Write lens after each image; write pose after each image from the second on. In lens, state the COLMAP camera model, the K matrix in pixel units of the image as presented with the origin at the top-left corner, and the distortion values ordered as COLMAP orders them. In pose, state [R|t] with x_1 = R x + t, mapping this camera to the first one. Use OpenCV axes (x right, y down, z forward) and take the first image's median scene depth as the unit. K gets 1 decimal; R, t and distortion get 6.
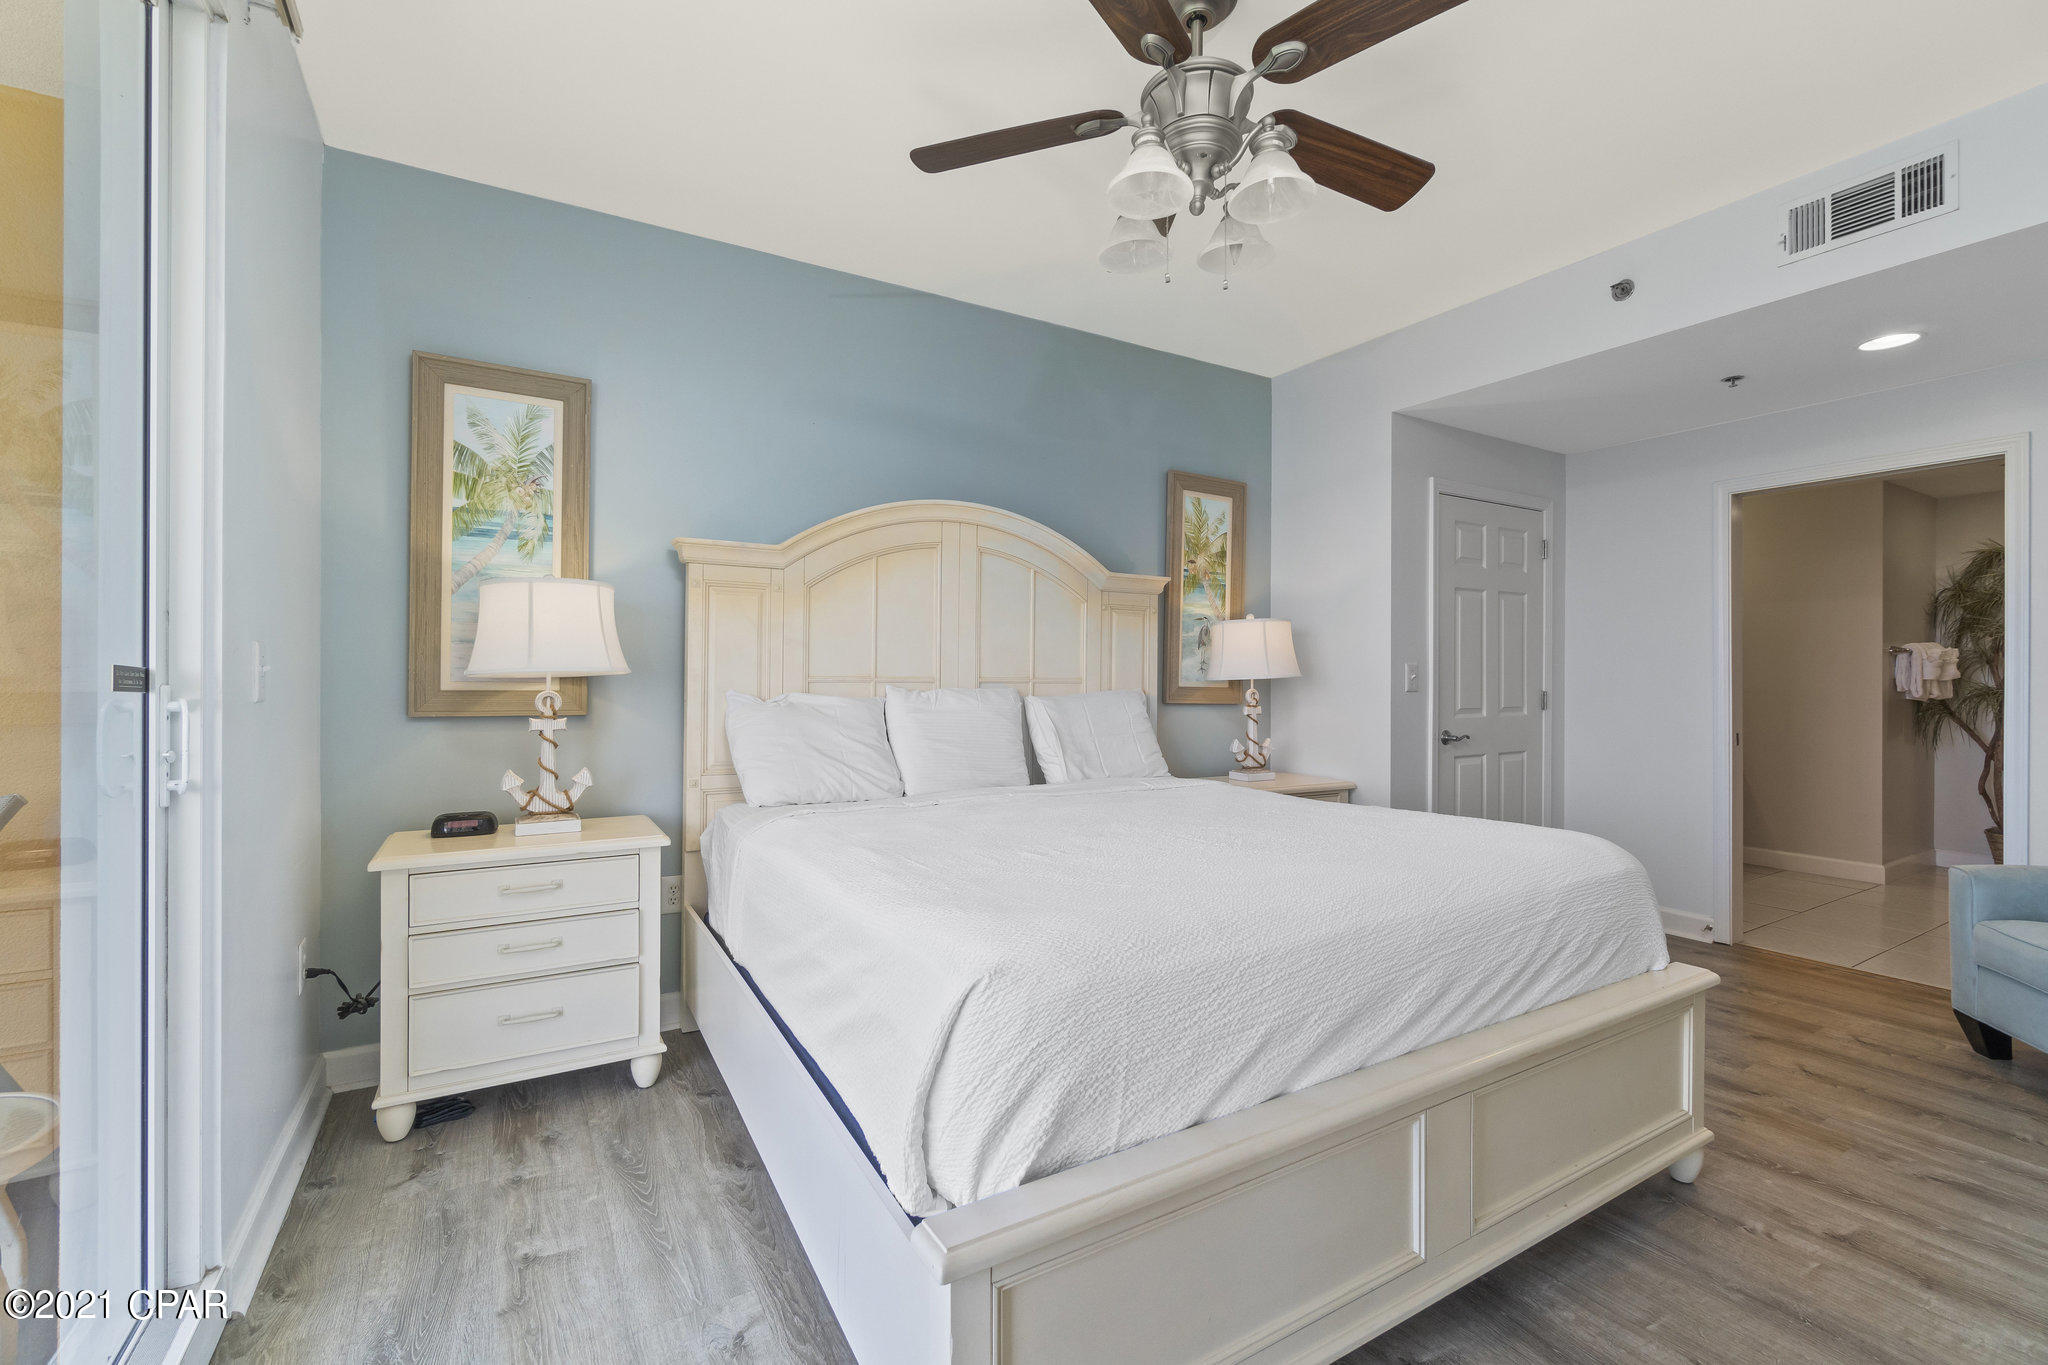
lens RADIAL K [[879.9, 0, 1017.4], [0, 879.9, 653.7], [0, 0, 1]] dist [-0.001346, -0.001438]
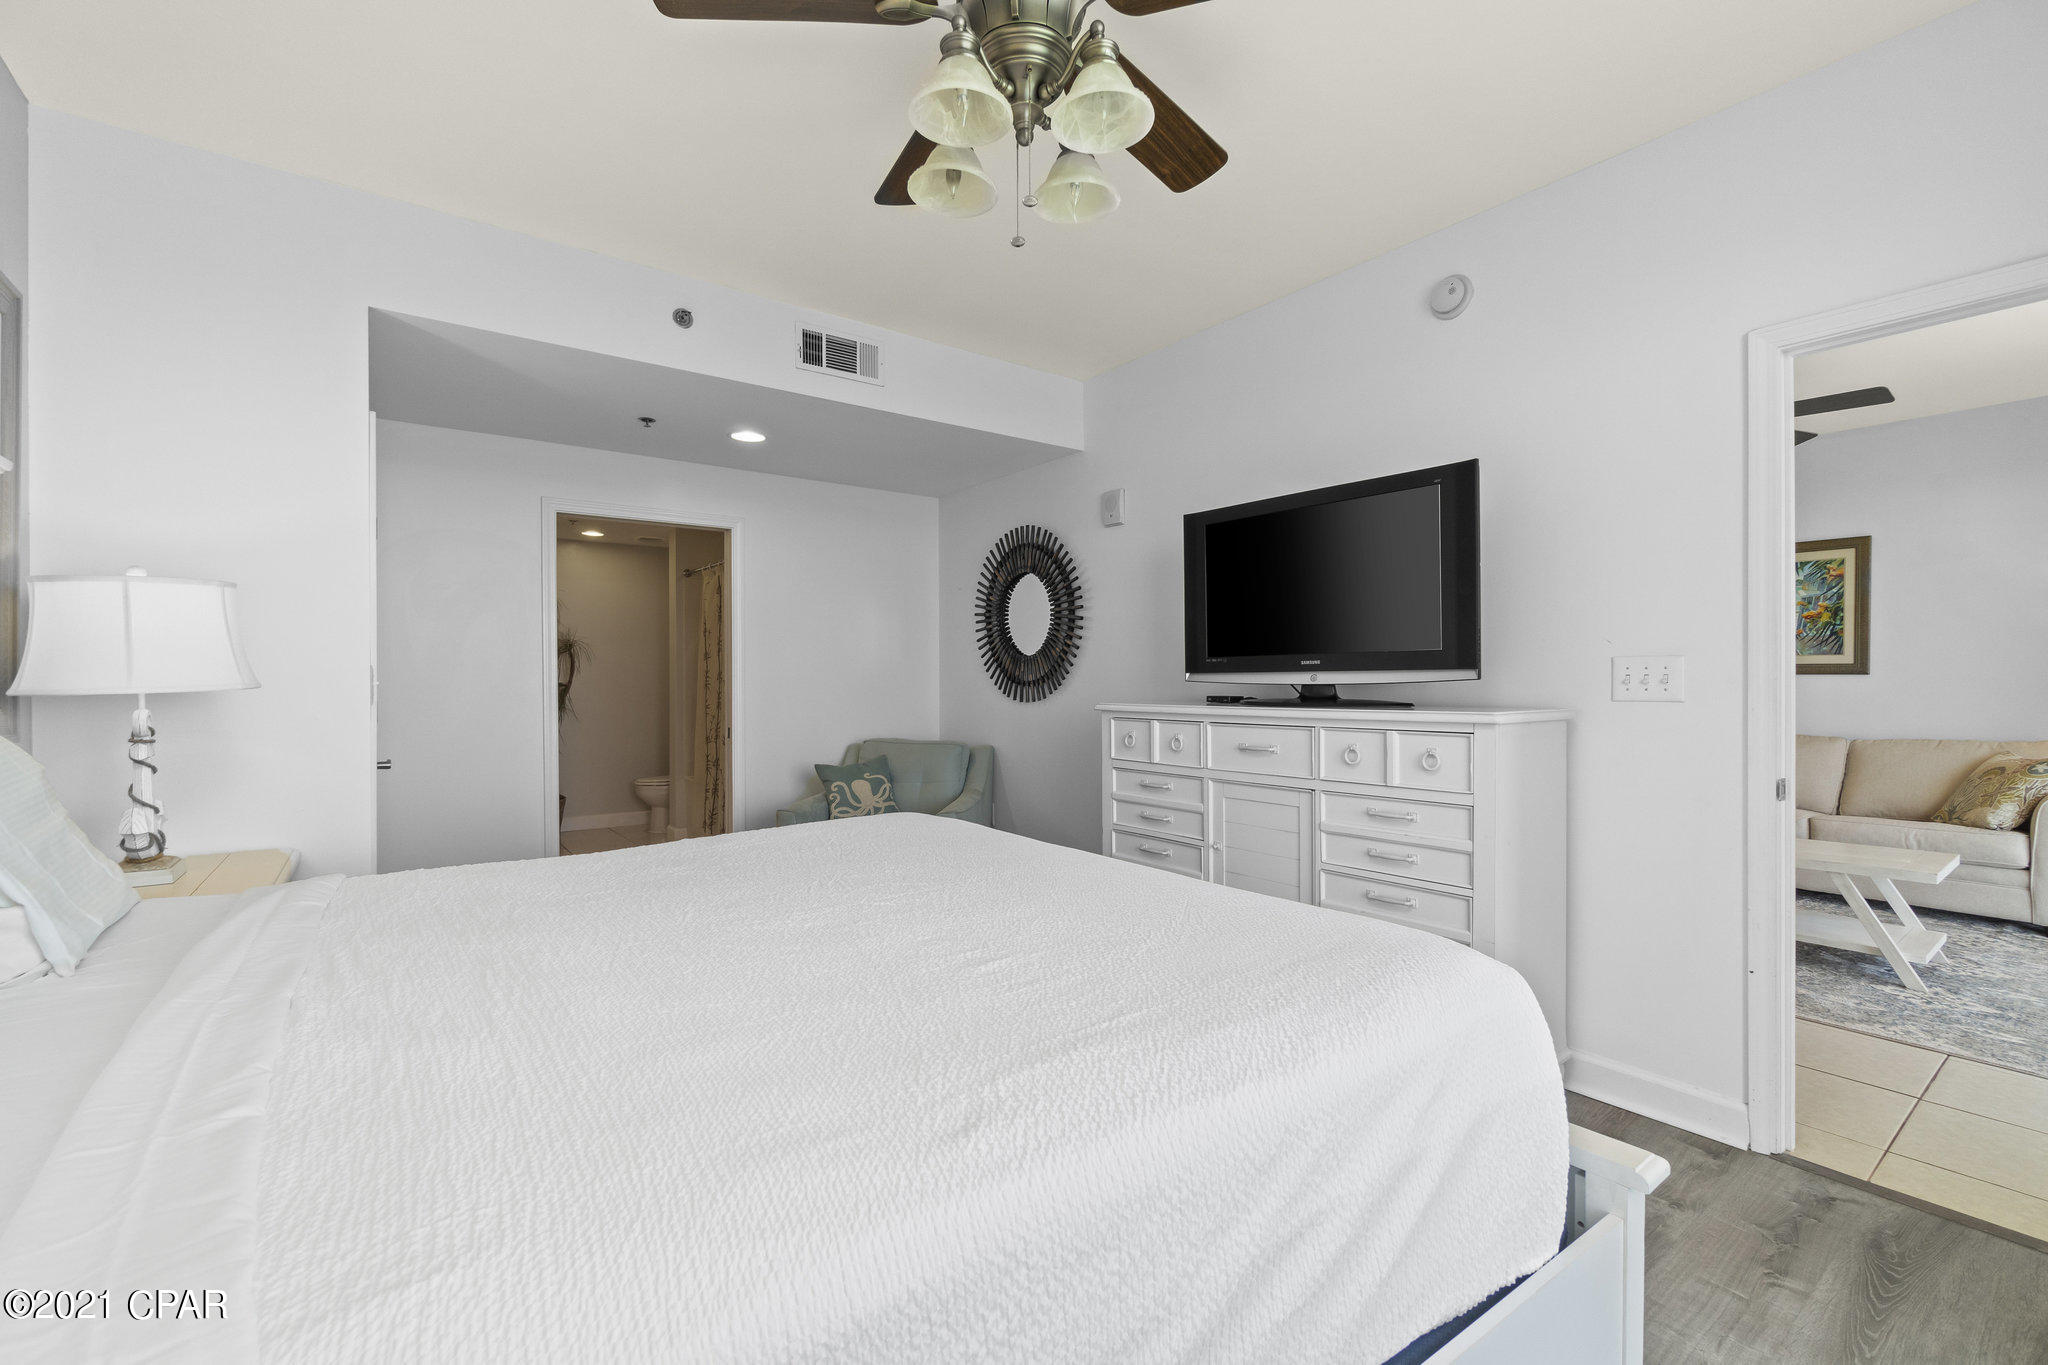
lens RADIAL K [[879.9, 0, 1045.0], [0, 879.9, 675.8], [0, 0, 1]] dist [-0.001346, -0.001438]
pose [[-0.117168, 0.008768, 0.993073, -2.185843], [-0.016885, 0.999799, -0.010820, 0.112254], [-0.992969, -0.018036, -0.116996, 3.675407]]
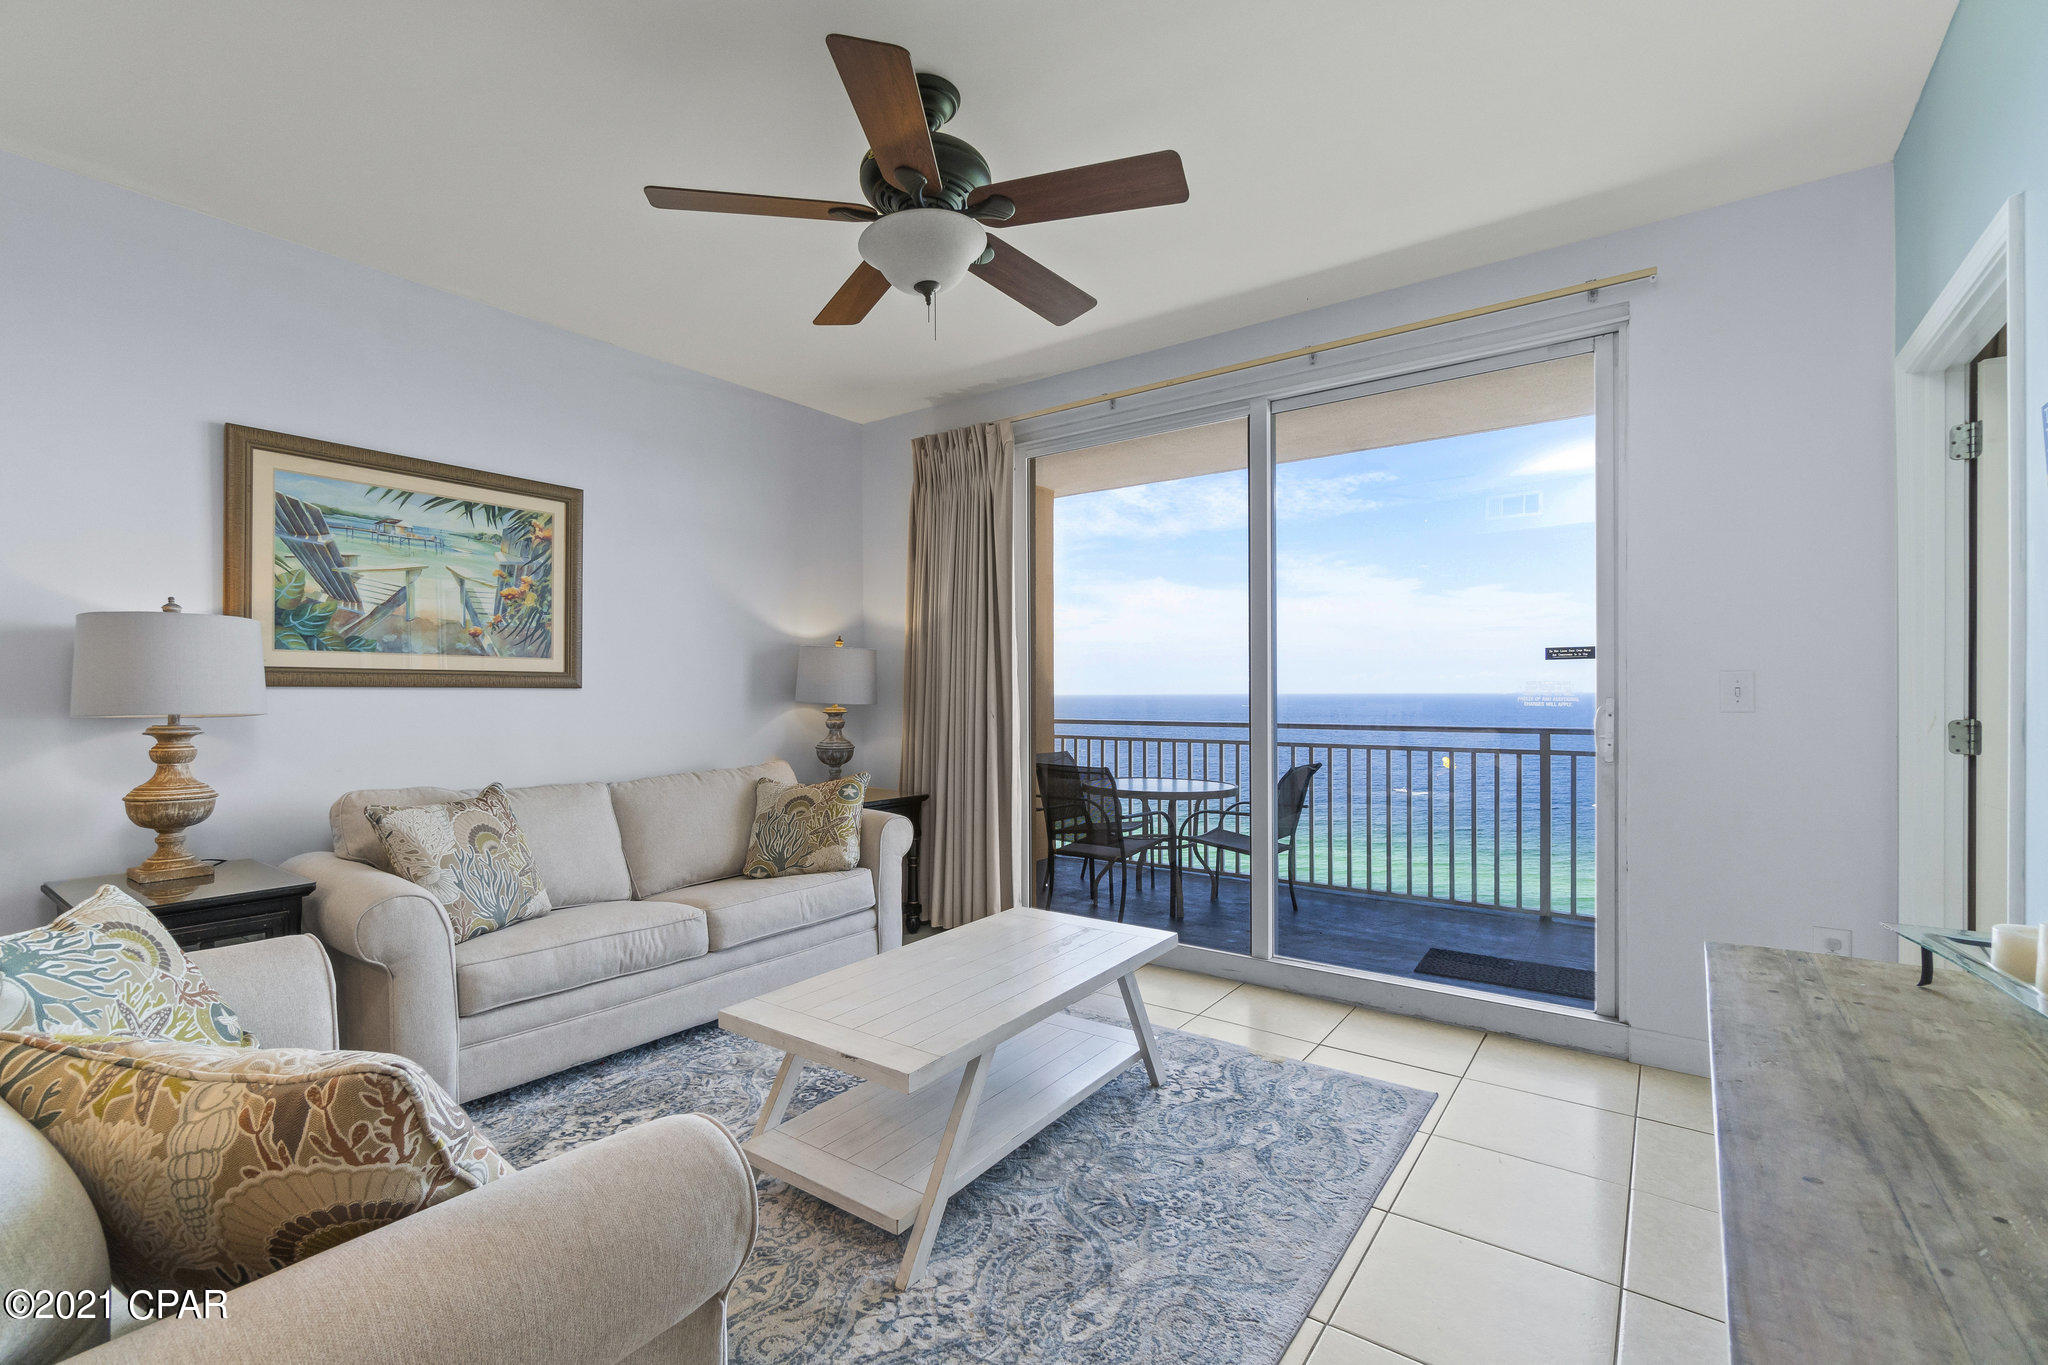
lens RADIAL K [[879.9, 0, 1033.9], [0, 879.9, 699.4], [0, 0, 1]] dist [-0.001346, -0.001438]
pose [[-0.915108, 0.009516, -0.403097, 1.869675], [0.009768, 0.999951, 0.001433, 0.029913], [0.403091, -0.002626, -0.915156, 2.397819]]
